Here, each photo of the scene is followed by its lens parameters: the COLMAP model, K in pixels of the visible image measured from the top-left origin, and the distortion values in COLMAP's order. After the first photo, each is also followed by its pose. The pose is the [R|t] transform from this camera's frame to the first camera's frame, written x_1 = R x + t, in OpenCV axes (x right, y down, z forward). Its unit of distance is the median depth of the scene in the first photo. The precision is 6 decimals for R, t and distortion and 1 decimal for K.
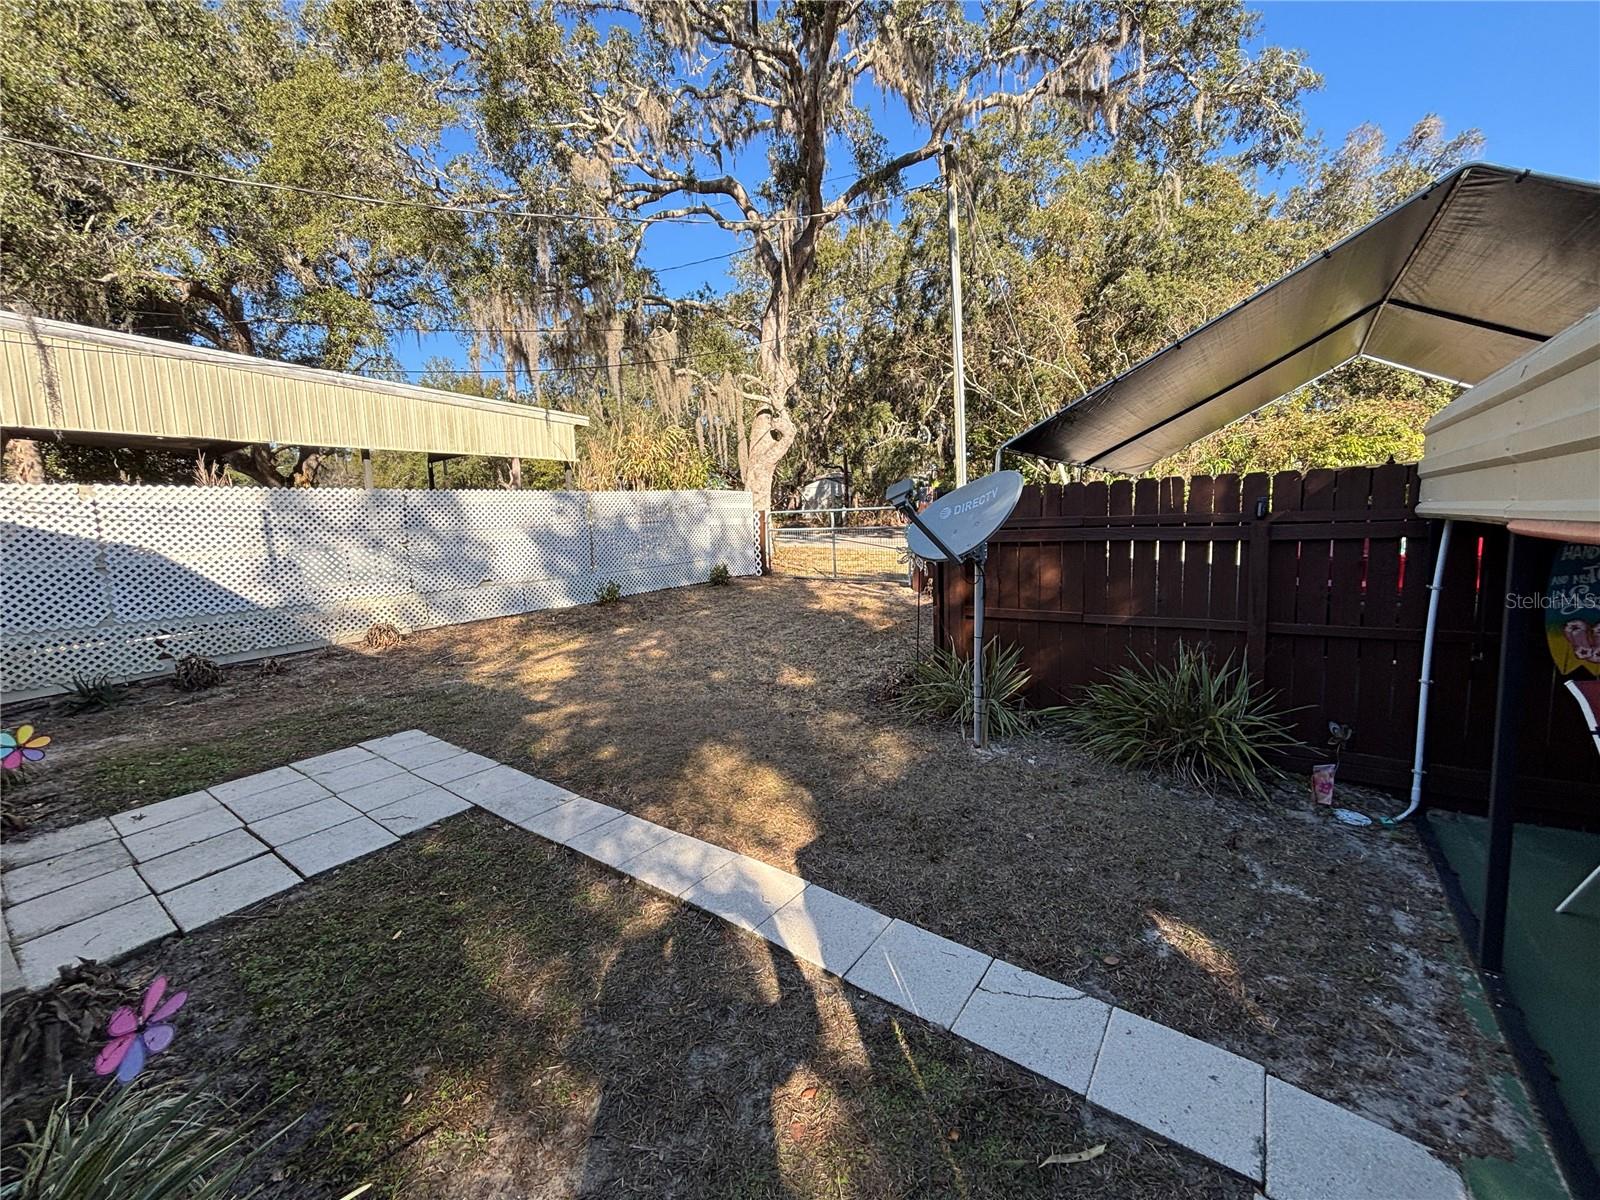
lens RADIAL K [[647.5, 0, 805.5], [0, 647.5, 601.9], [0, 0, 1]] dist [0.001882, -0.000367]
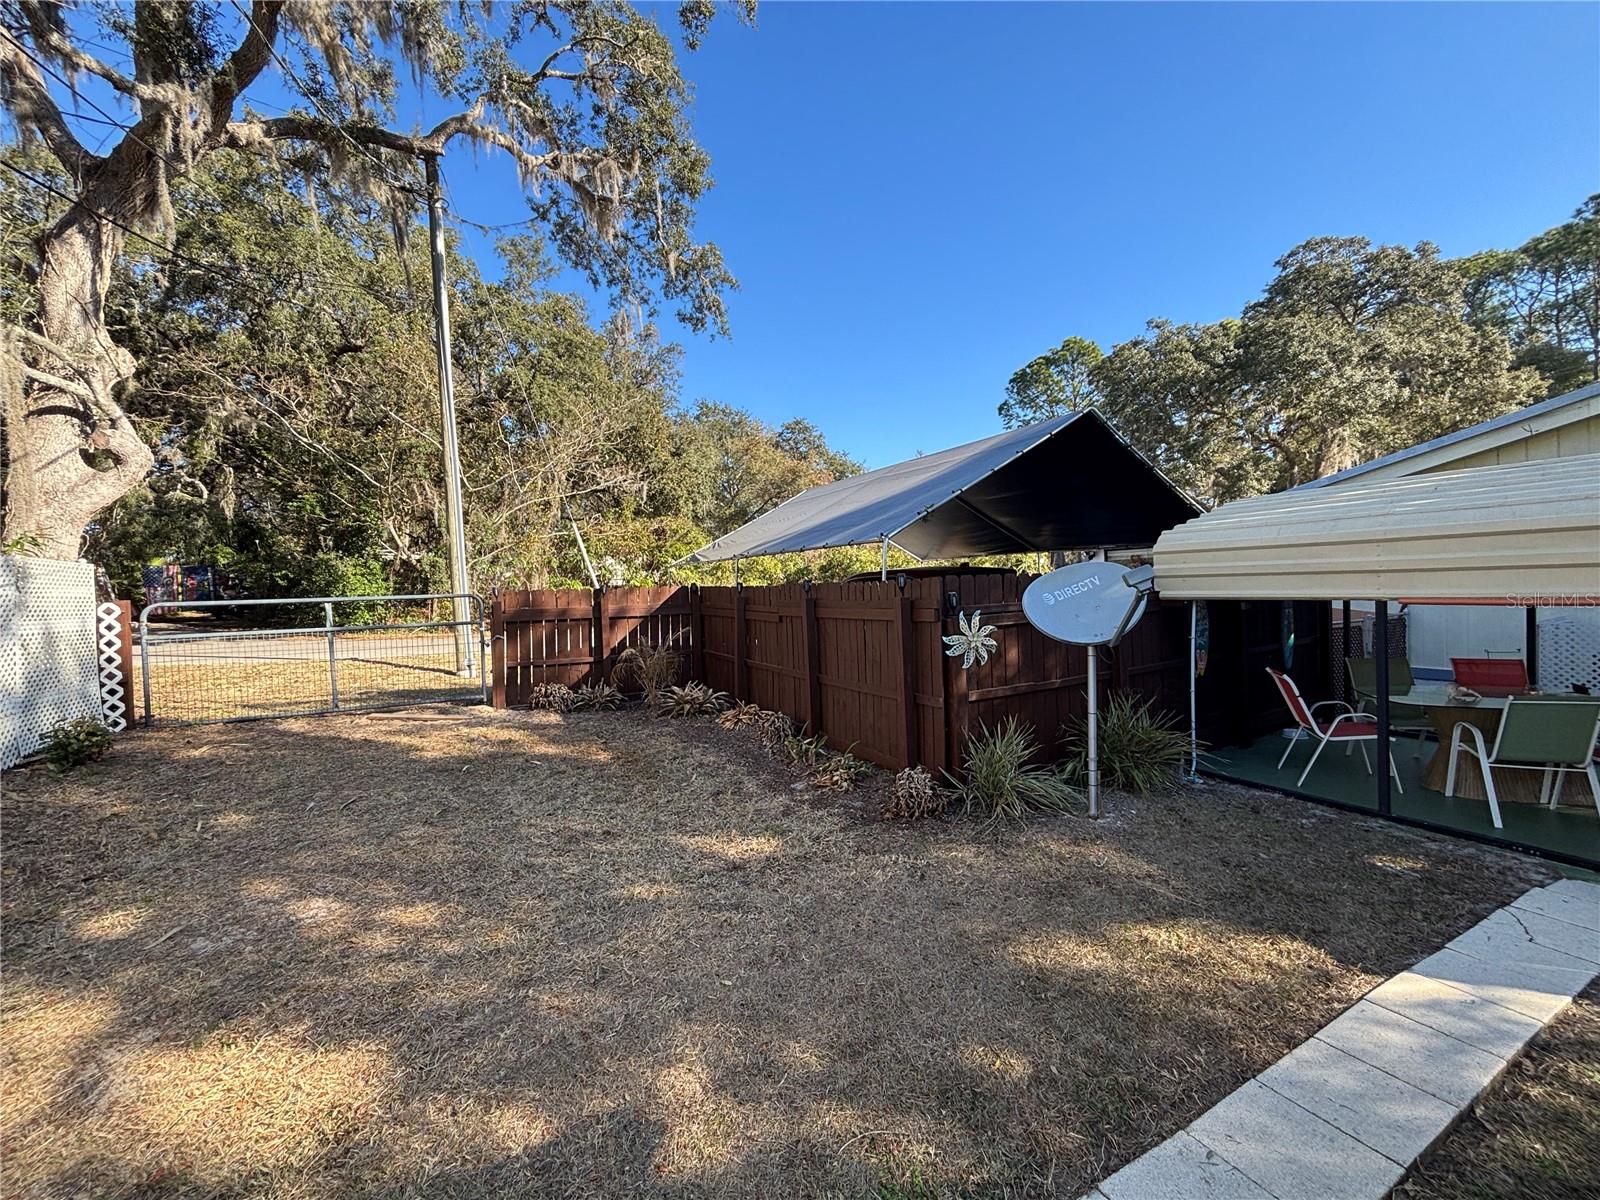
lens RADIAL K [[647.5, 0, 810.6], [0, 647.5, 598.2], [0, 0, 1]] dist [0.001882, -0.000367]
pose [[0.434180, -0.004472, 0.900815, -0.341174], [0.131018, 0.989668, -0.058236, -0.050936], [-0.891248, 0.143308, 0.430280, 0.348191]]
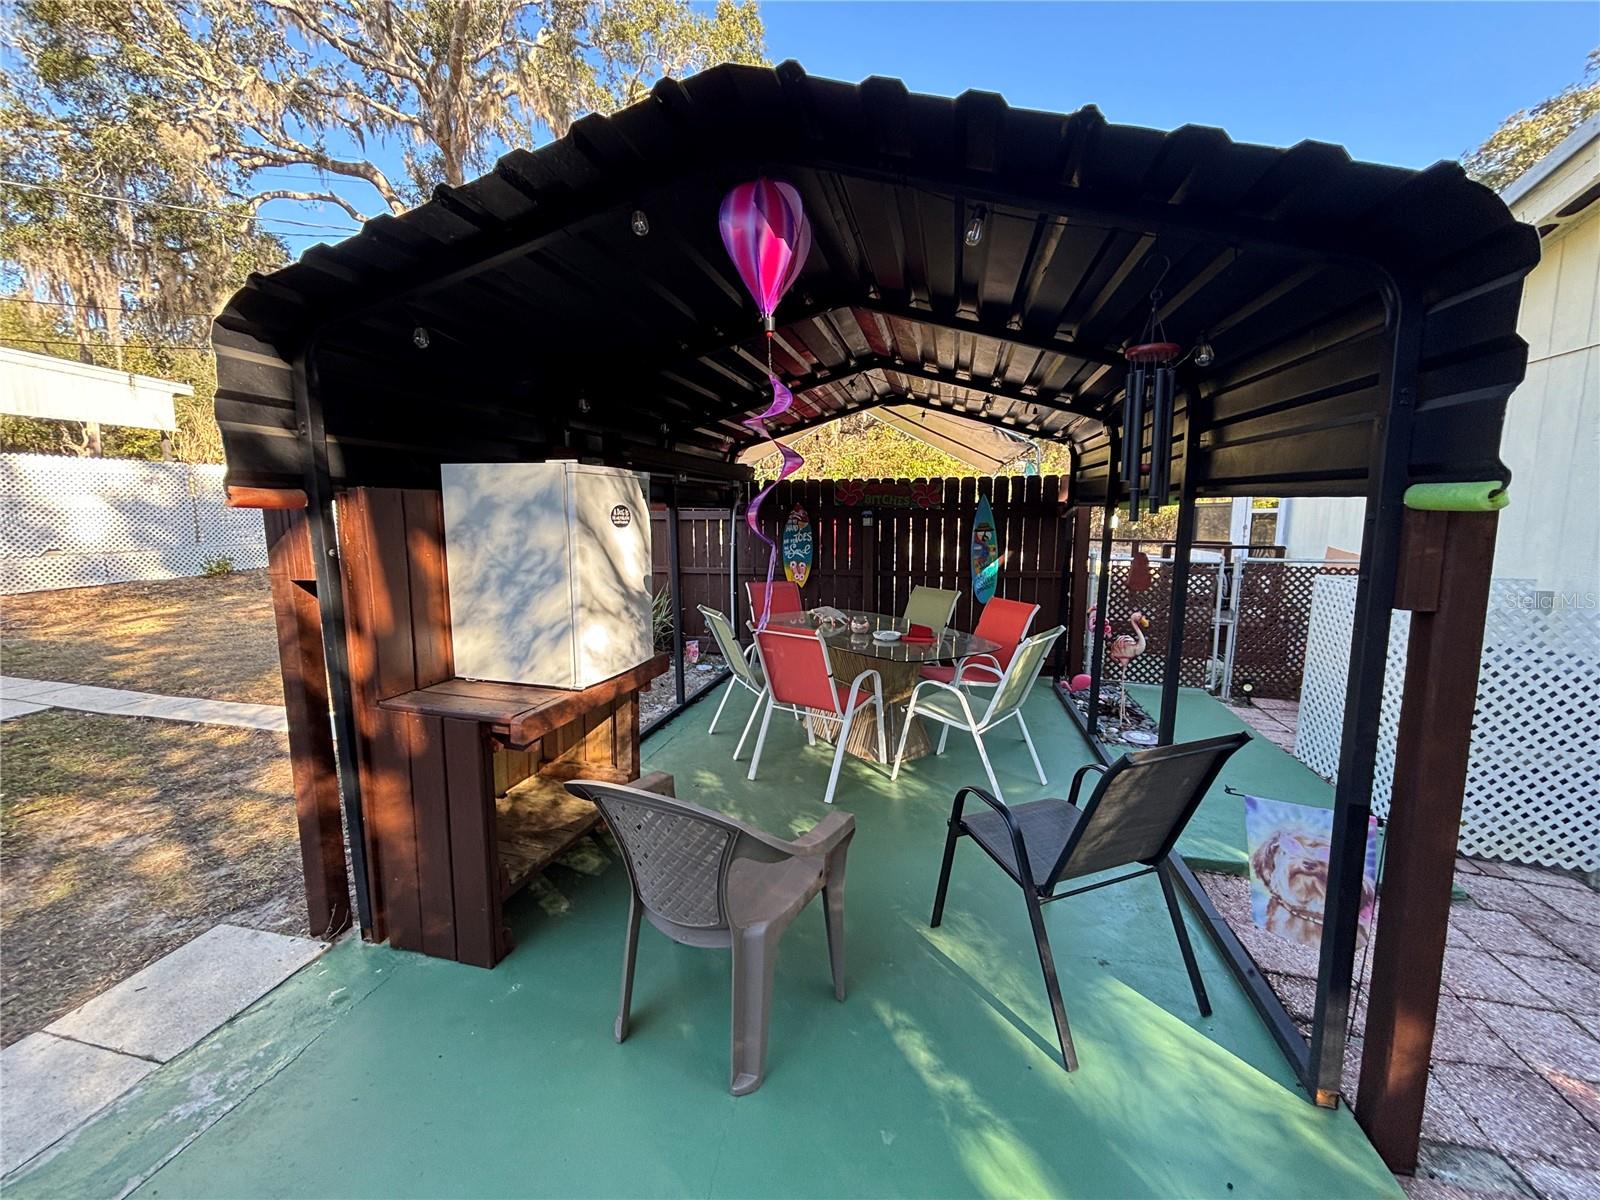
lens RADIAL K [[647.5, 0, 803.9], [0, 647.5, 600.8], [0, 0, 1]] dist [0.001882, -0.000367]
pose [[0.918156, -0.018600, 0.395783, 0.118555], [0.015666, 0.999821, 0.010644, 0.039743], [-0.395910, -0.003573, 0.918282, -0.259922]]
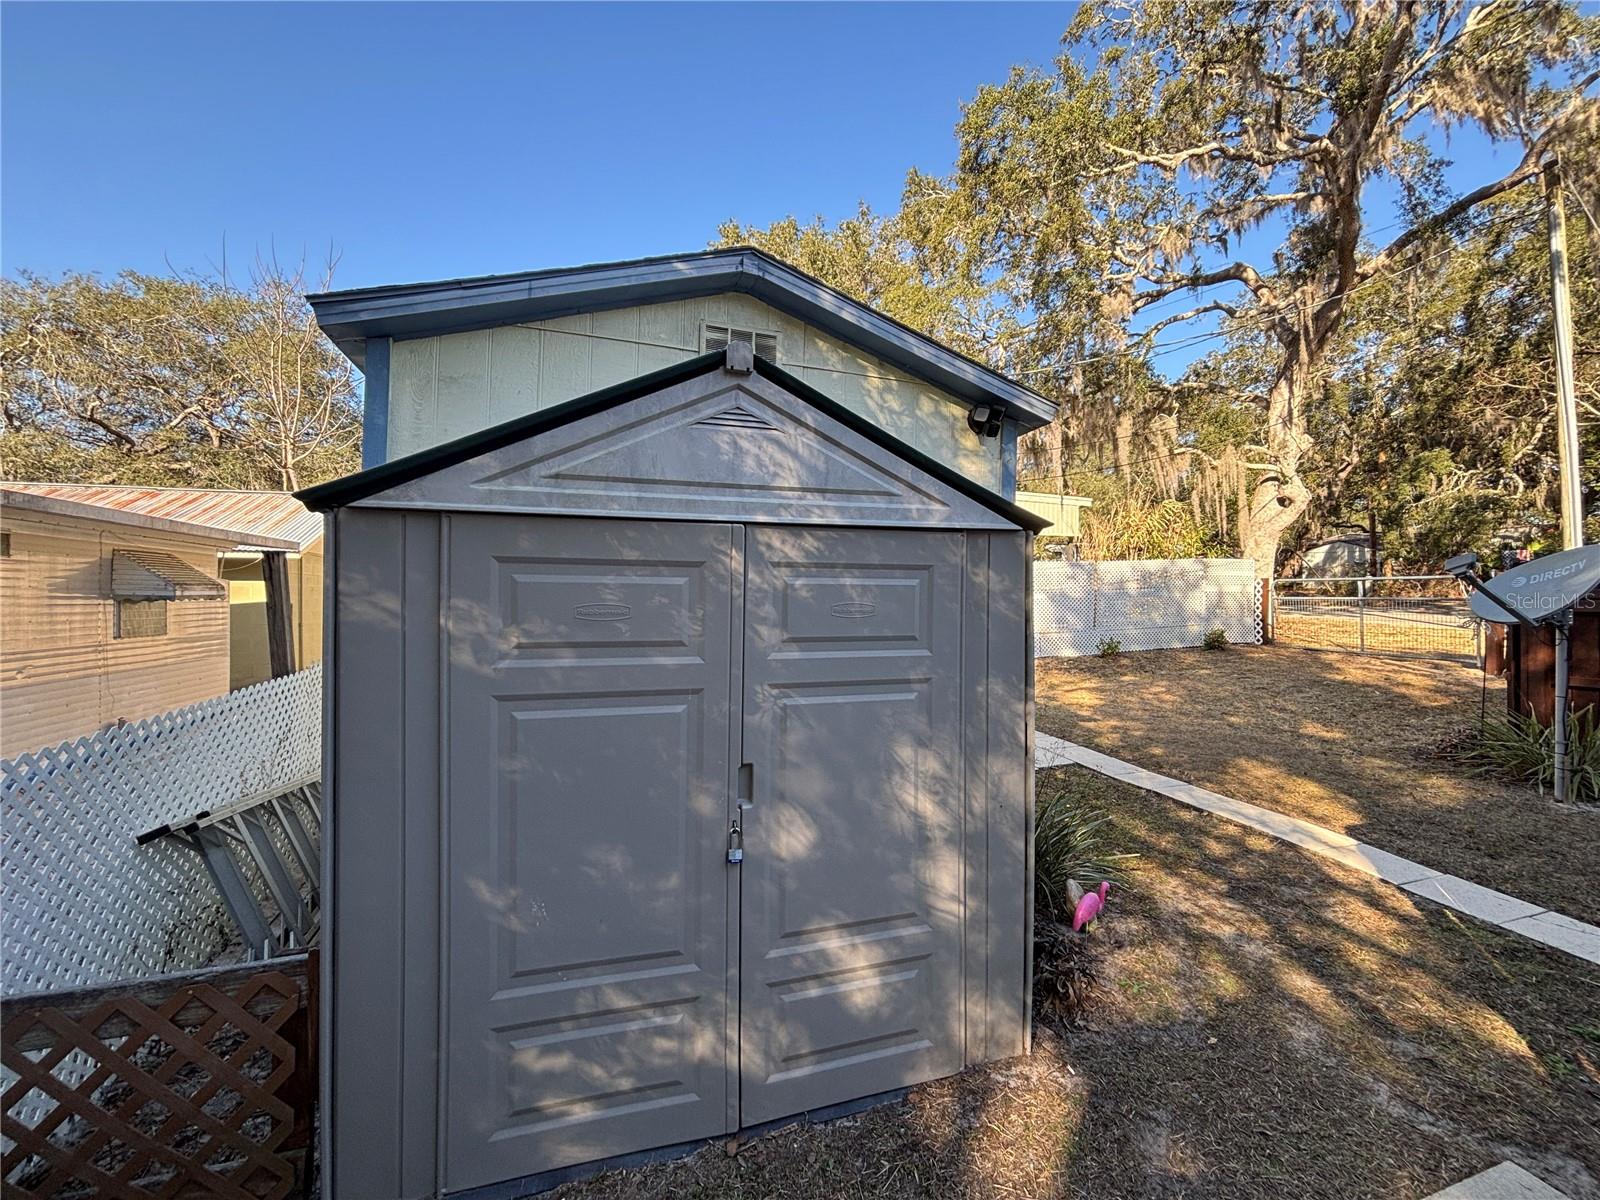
lens RADIAL K [[647.5, 0, 802.1], [0, 647.5, 599.7], [0, 0, 1]] dist [0.001882, -0.000367]
pose [[0.793734, 0.029126, -0.607567, -0.031105], [-0.093372, 0.992849, -0.074386, 0.034972], [0.601056, 0.115773, 0.790777, -0.235819]]
